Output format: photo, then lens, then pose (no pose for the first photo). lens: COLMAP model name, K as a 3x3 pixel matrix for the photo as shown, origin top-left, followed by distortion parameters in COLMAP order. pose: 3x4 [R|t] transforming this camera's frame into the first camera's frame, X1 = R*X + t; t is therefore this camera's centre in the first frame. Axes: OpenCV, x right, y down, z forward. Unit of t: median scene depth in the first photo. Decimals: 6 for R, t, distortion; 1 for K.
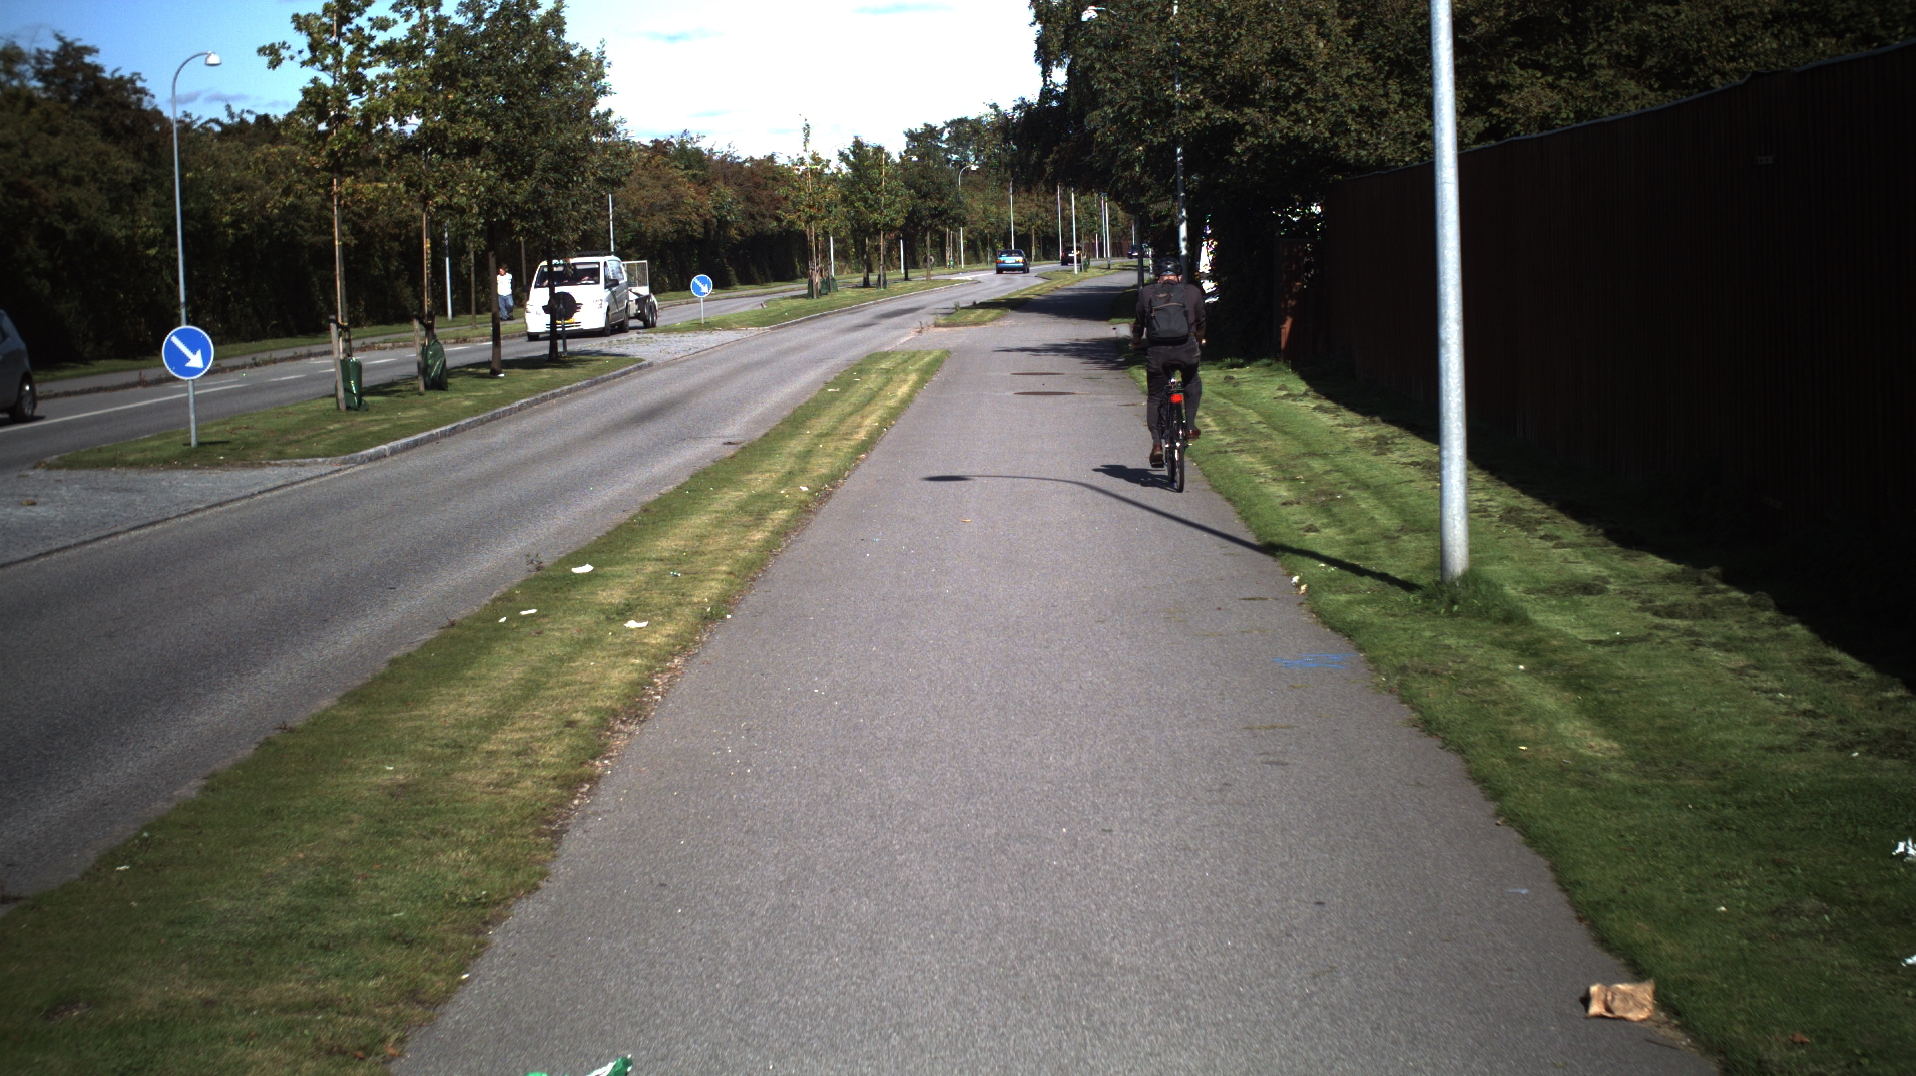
lens RADIAL K [[3316.1, 0, 958.0], [0, 3316.1, 538.0], [0, 0, 1]] dist [-0.253326, 0.237729]
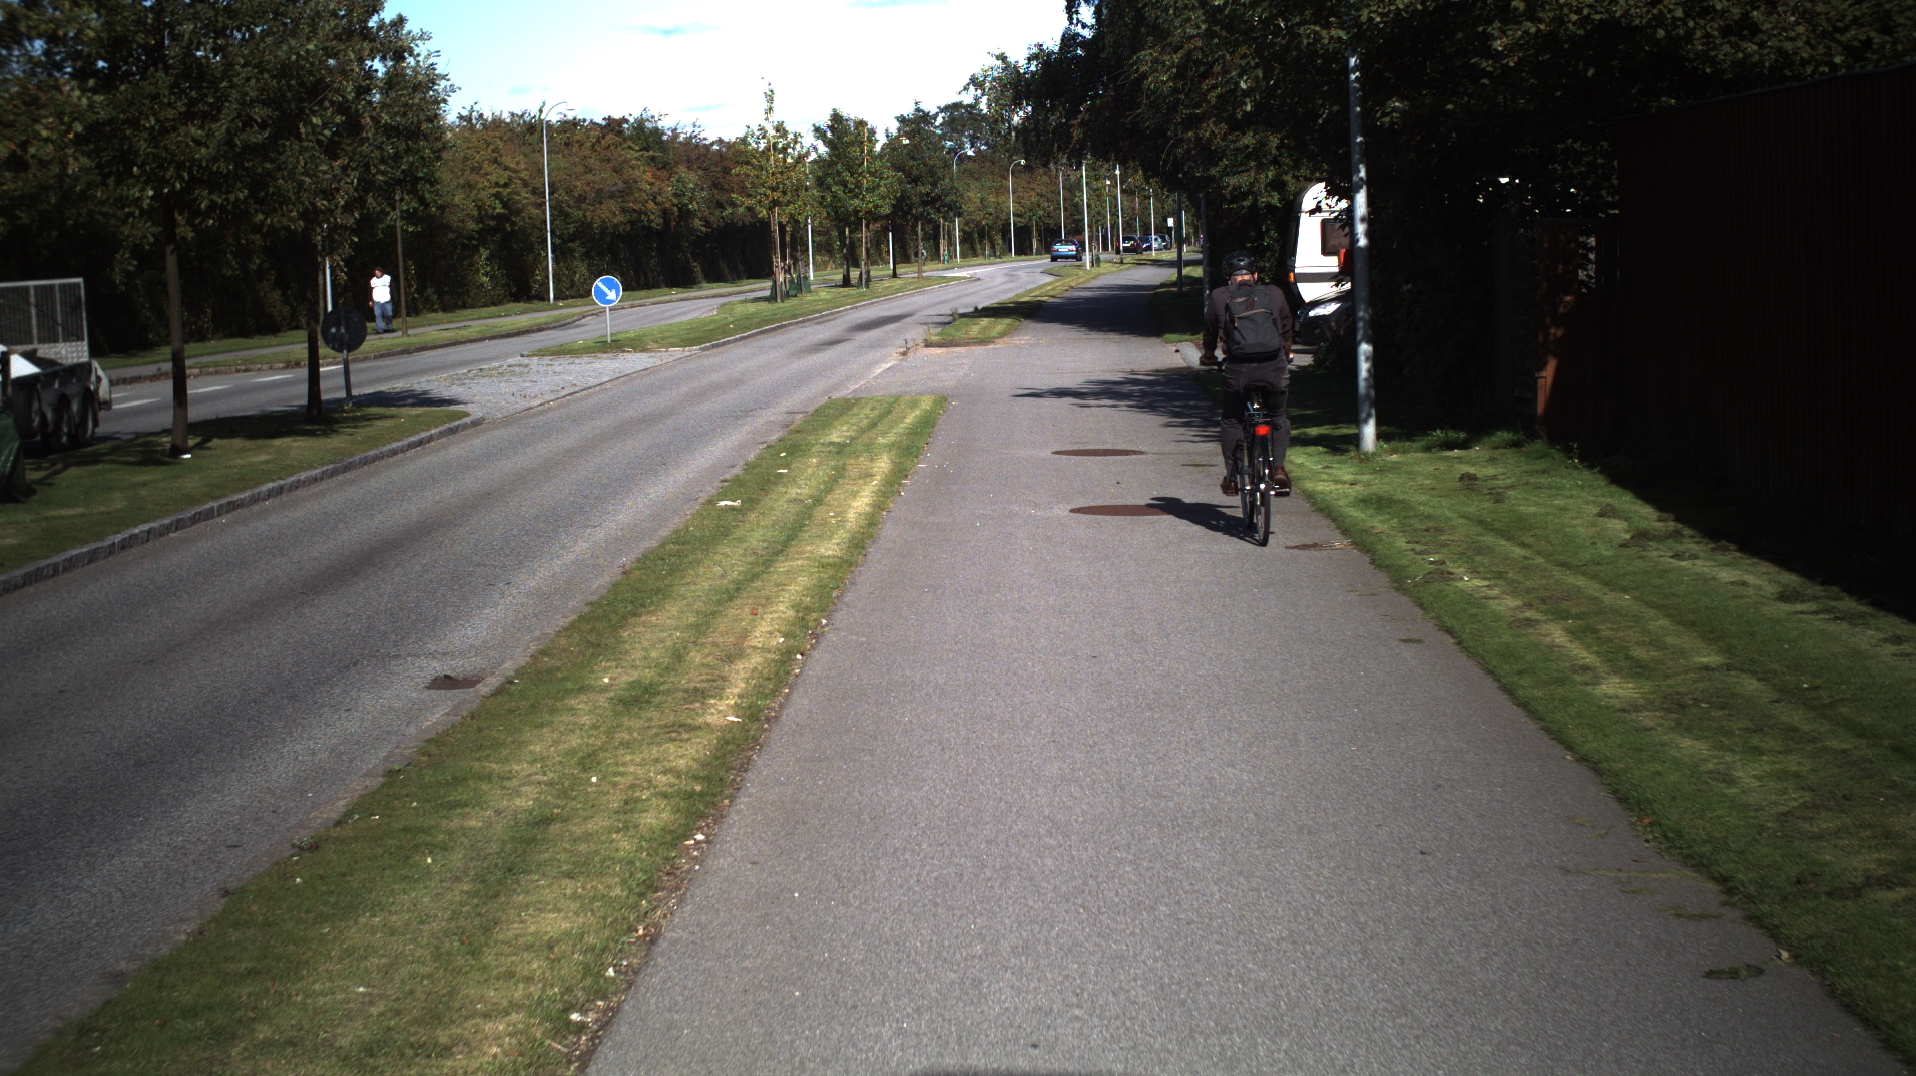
lens RADIAL K [[3316.1, 0, 958.0], [0, 3316.1, 538.0], [0, 0, 1]] dist [-0.253326, 0.237729]
pose [[0.999995, -0.002632, 0.001586, -0.001071], [0.002629, 0.999995, 0.001979, -0.023875], [-0.001591, -0.001975, 0.999997, 0.280539]]
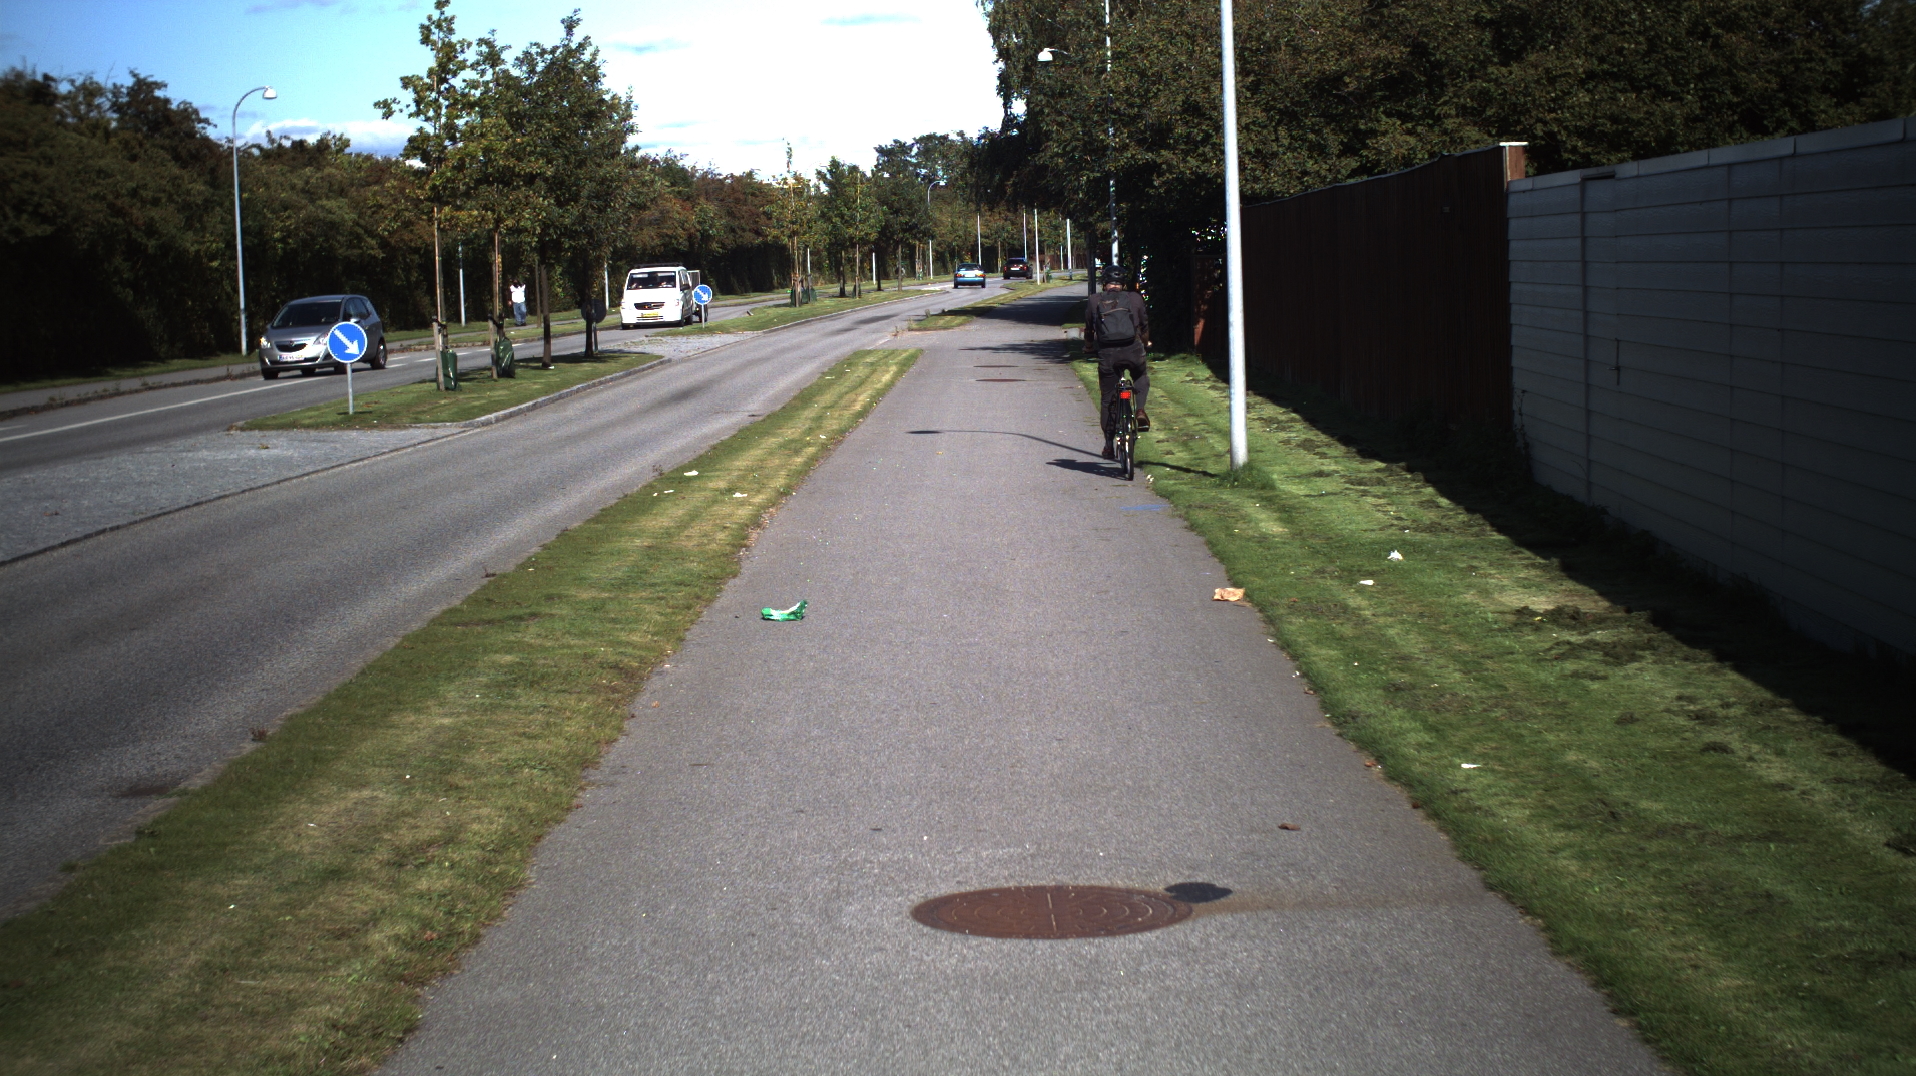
lens RADIAL K [[3316.1, 0, 958.0], [0, 3316.1, 538.0], [0, 0, 1]] dist [-0.253326, 0.237729]
pose [[0.999954, -0.000219, 0.009640, -0.001039], [0.000252, 0.999994, -0.003368, 0.011499], [-0.009640, 0.003371, 0.999948, -0.140201]]
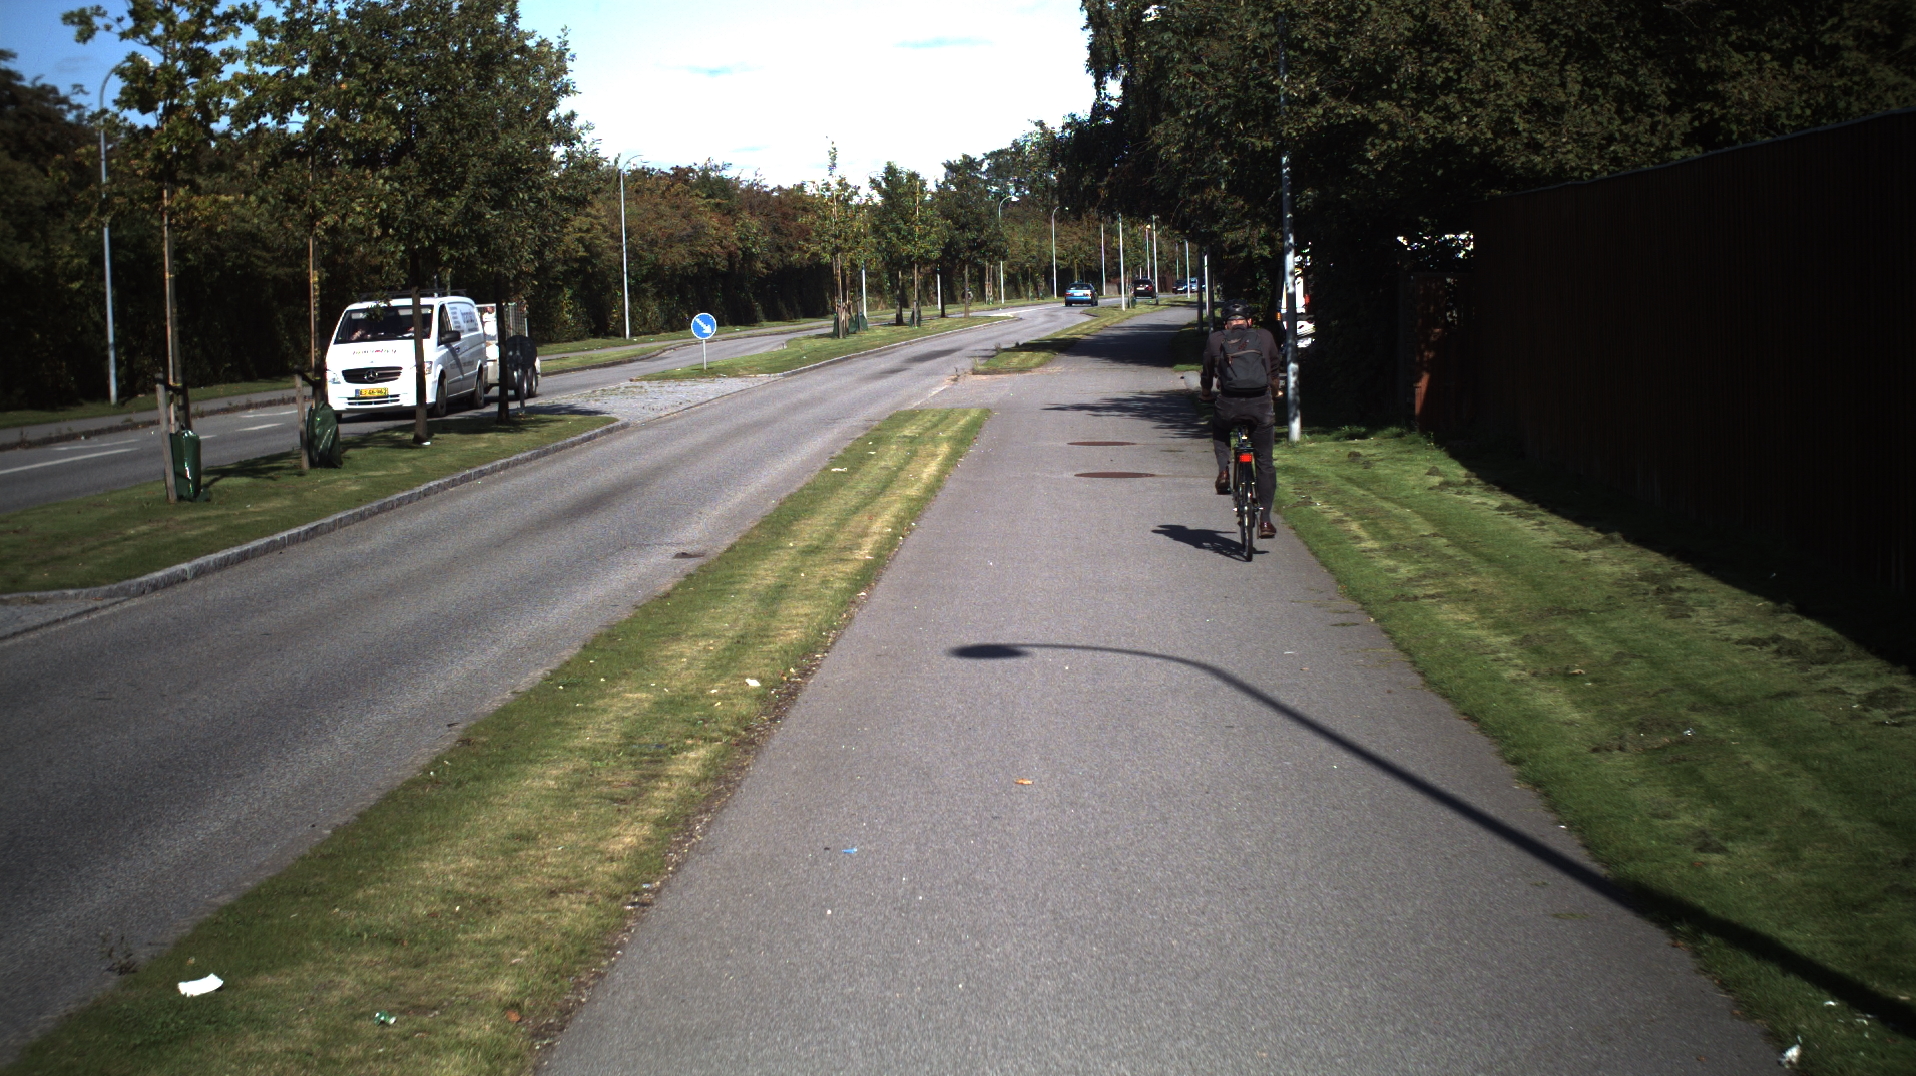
lens RADIAL K [[3316.1, 0, 958.0], [0, 3316.1, 538.0], [0, 0, 1]] dist [-0.253326, 0.237729]
pose [[0.999929, 0.002414, -0.011636, -0.000692], [-0.002534, 0.999944, -0.010309, -0.012485], [0.011611, 0.010337, 0.999879, 0.140236]]
